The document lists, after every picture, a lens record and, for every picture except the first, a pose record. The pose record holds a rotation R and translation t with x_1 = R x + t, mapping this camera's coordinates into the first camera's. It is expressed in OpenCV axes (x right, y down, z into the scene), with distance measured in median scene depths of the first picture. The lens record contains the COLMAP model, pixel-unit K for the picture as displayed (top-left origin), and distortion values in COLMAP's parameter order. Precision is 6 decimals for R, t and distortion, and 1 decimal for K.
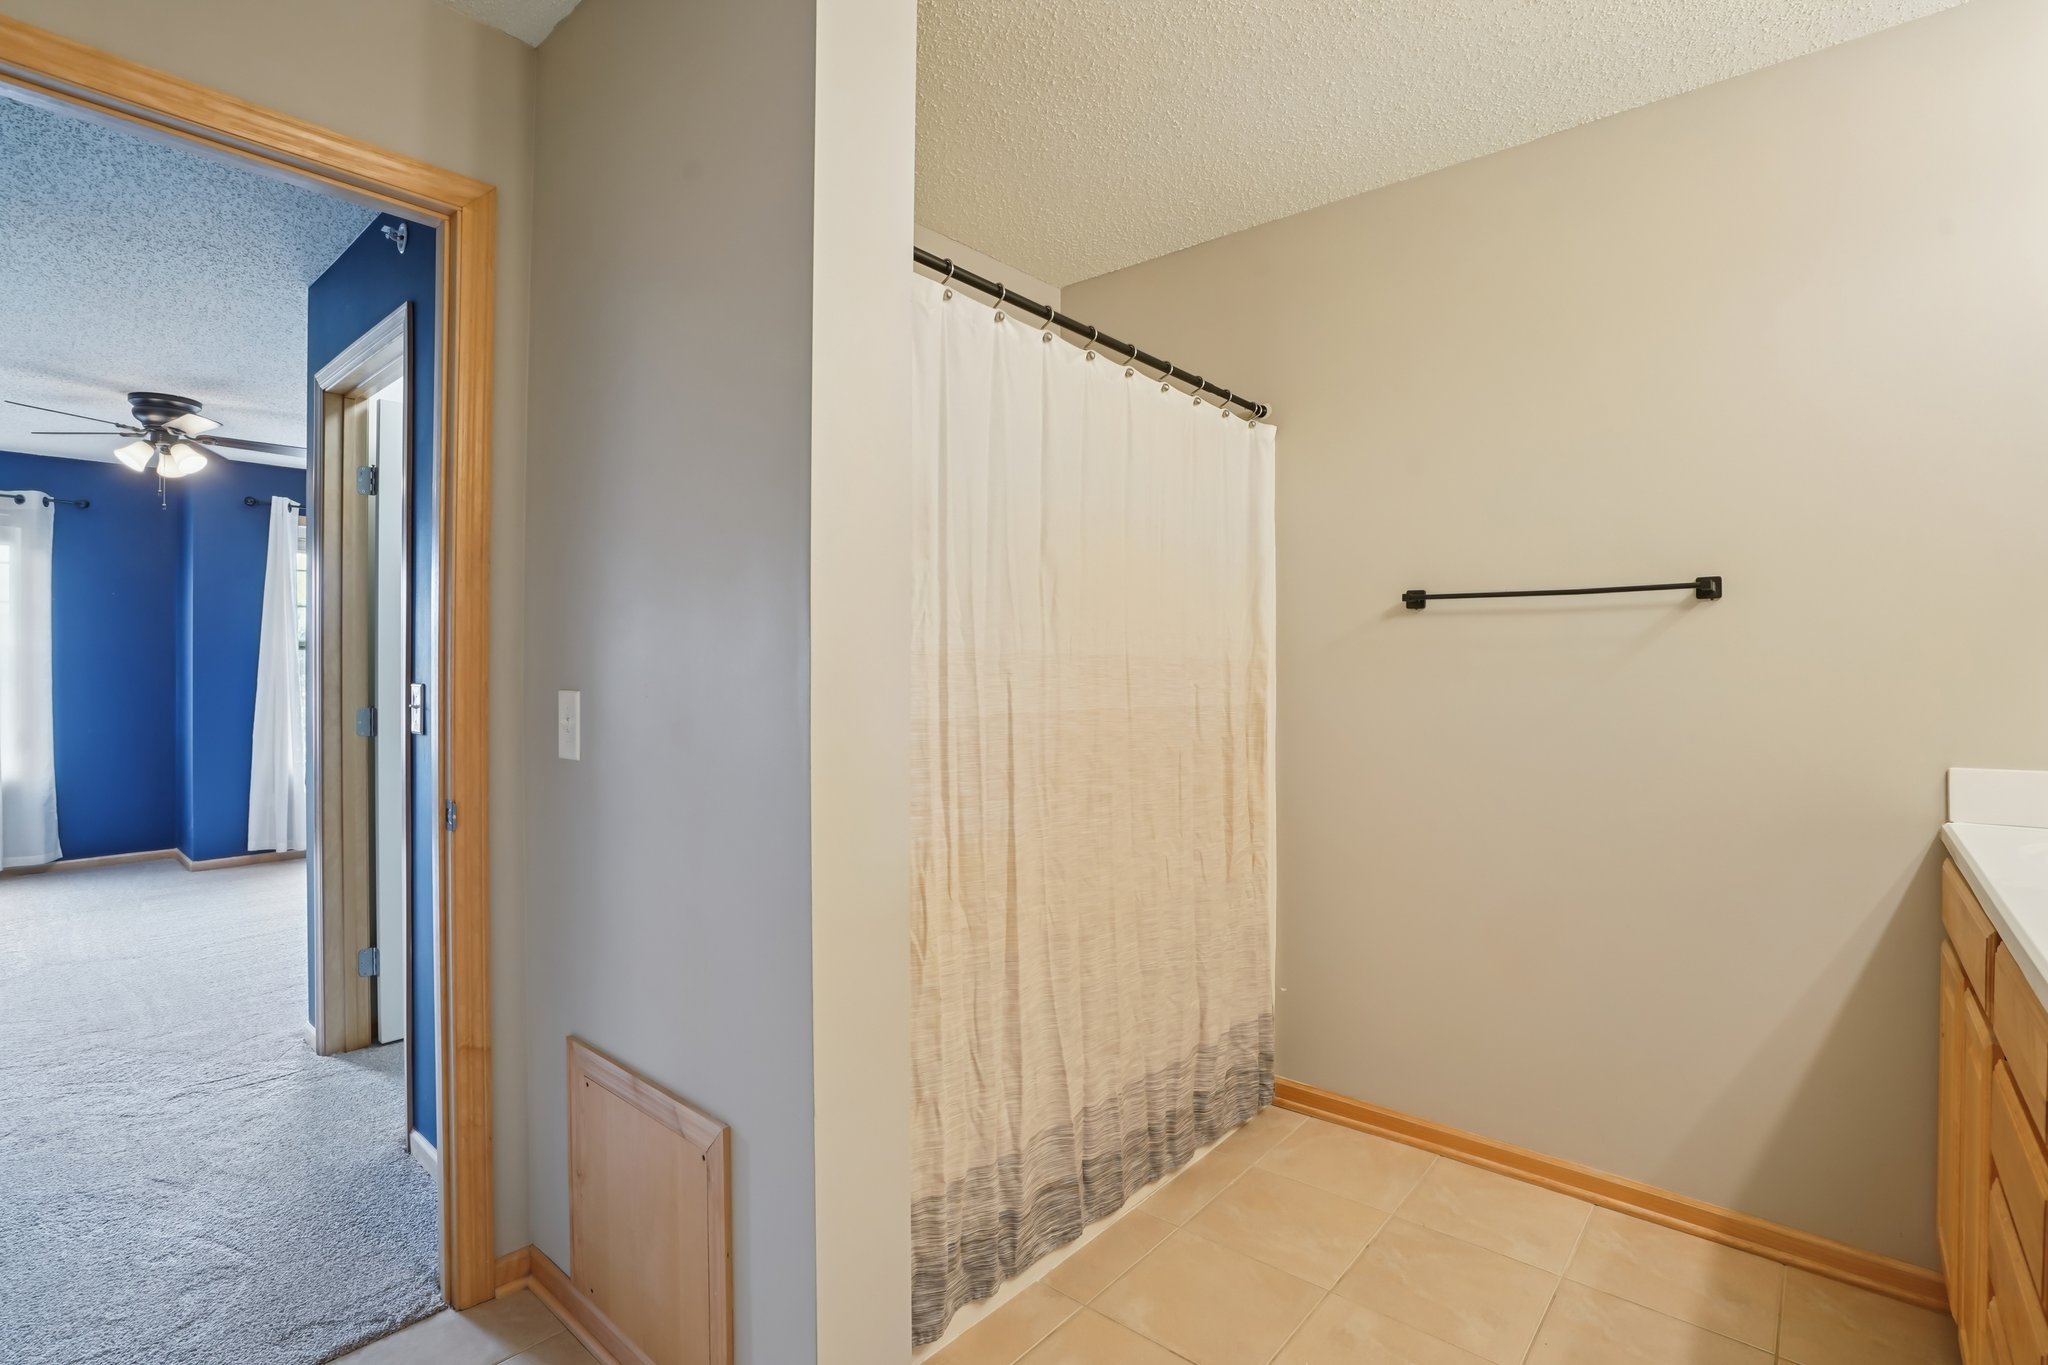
lens RADIAL K [[965.5, 0, 1026.4], [0, 965.5, 677.9], [0, 0, 1]] dist [-0.053498, 0.018734]
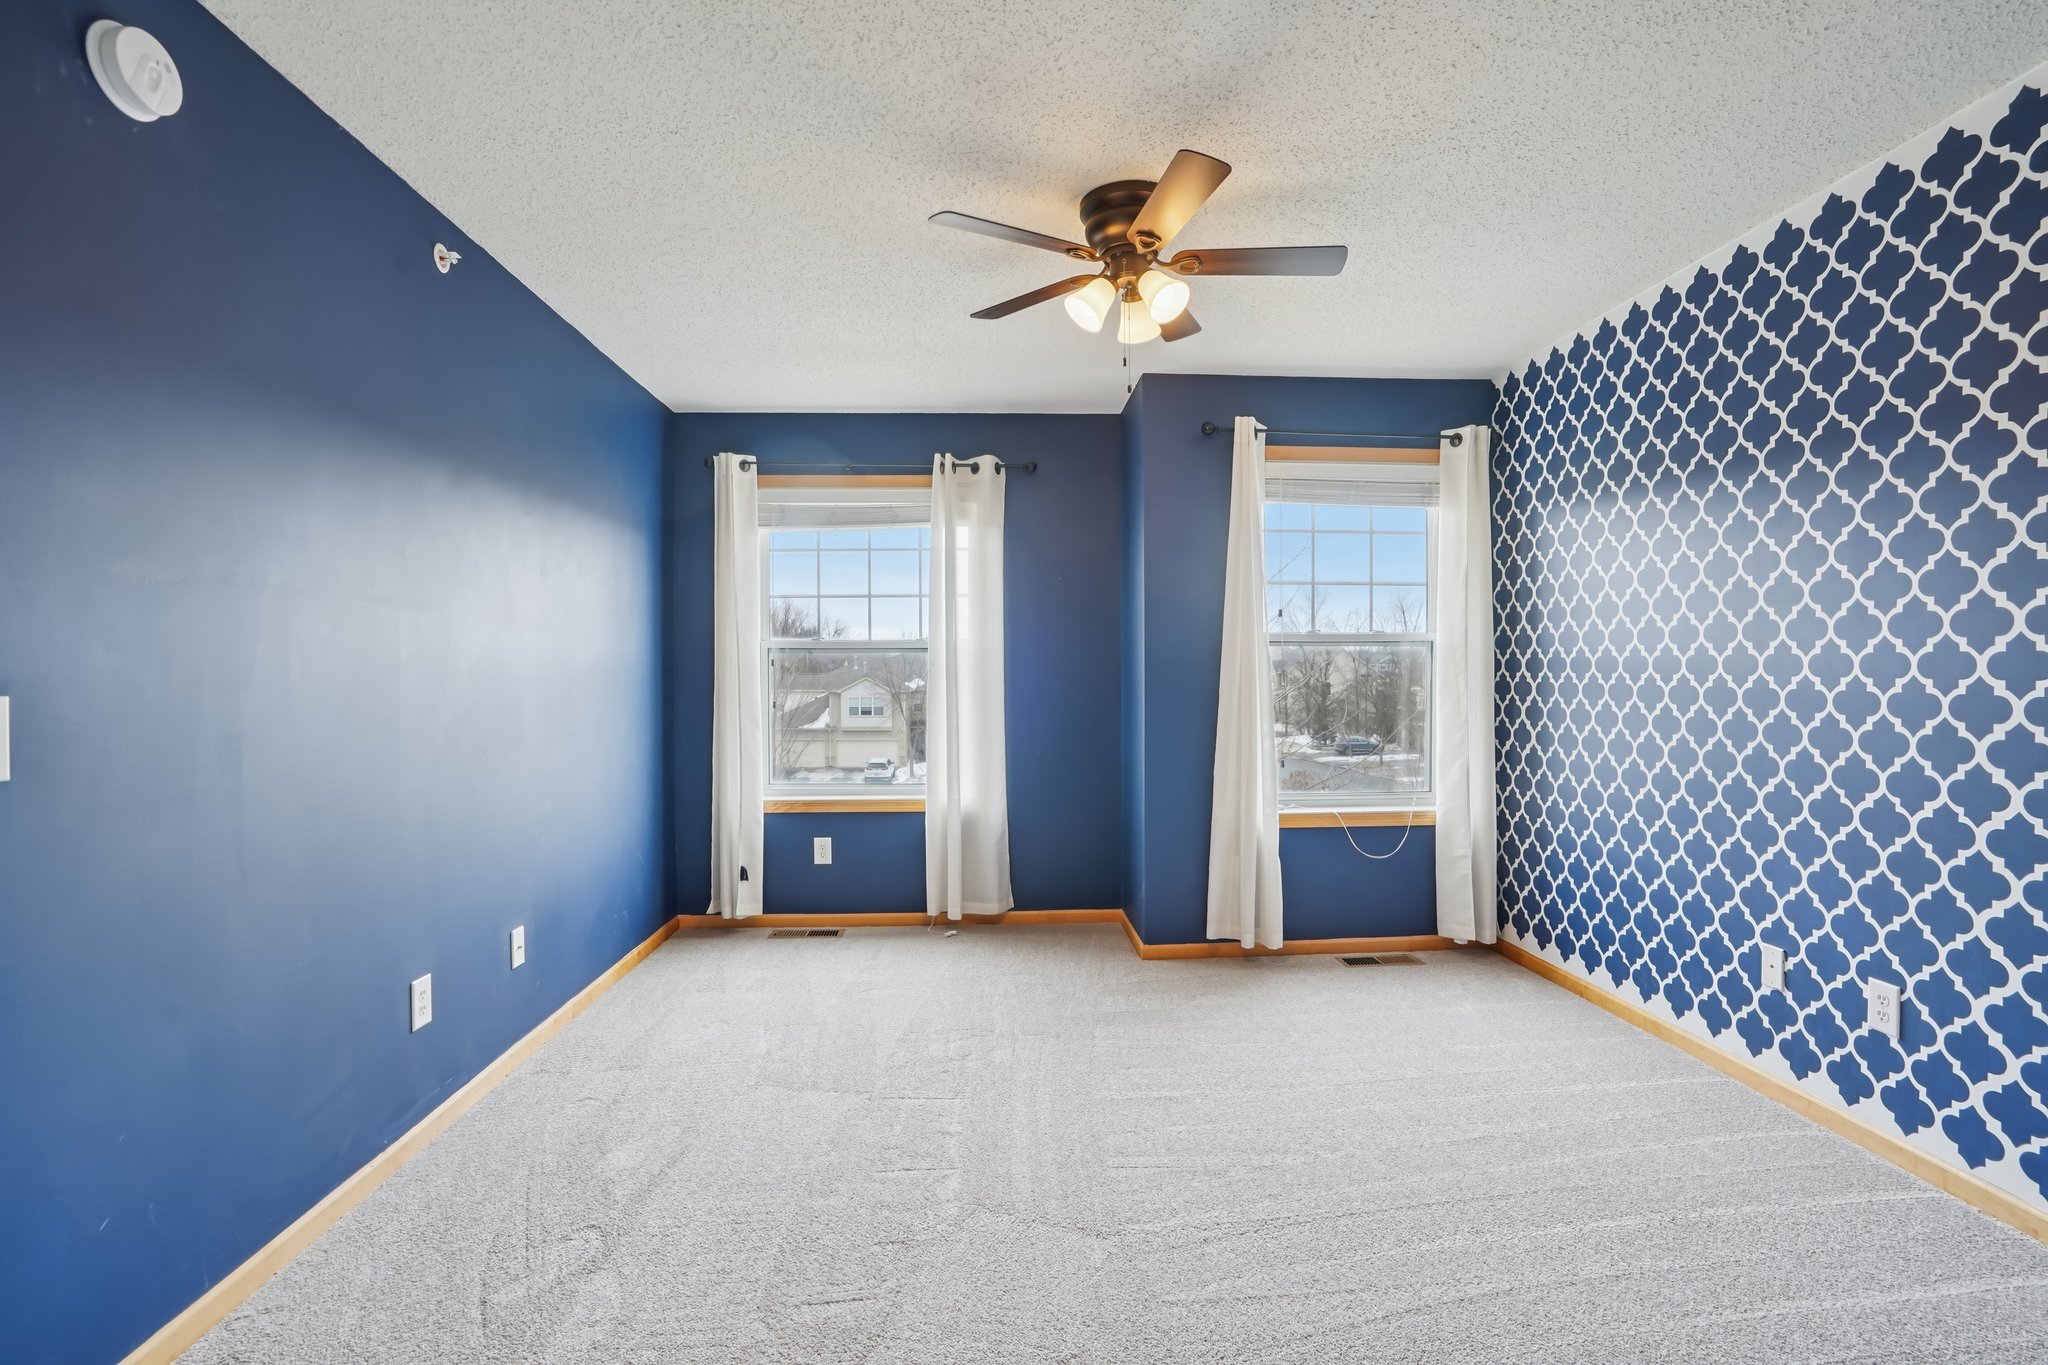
lens RADIAL K [[965.5, 0, 1026.4], [0, 965.5, 677.9], [0, 0, 1]] dist [-0.053498, 0.018734]
pose [[0.694419, -0.004269, -0.719558, -0.427481], [0.001855, 0.999990, -0.004142, -0.003782], [0.719568, 0.001541, 0.694420, 0.428884]]
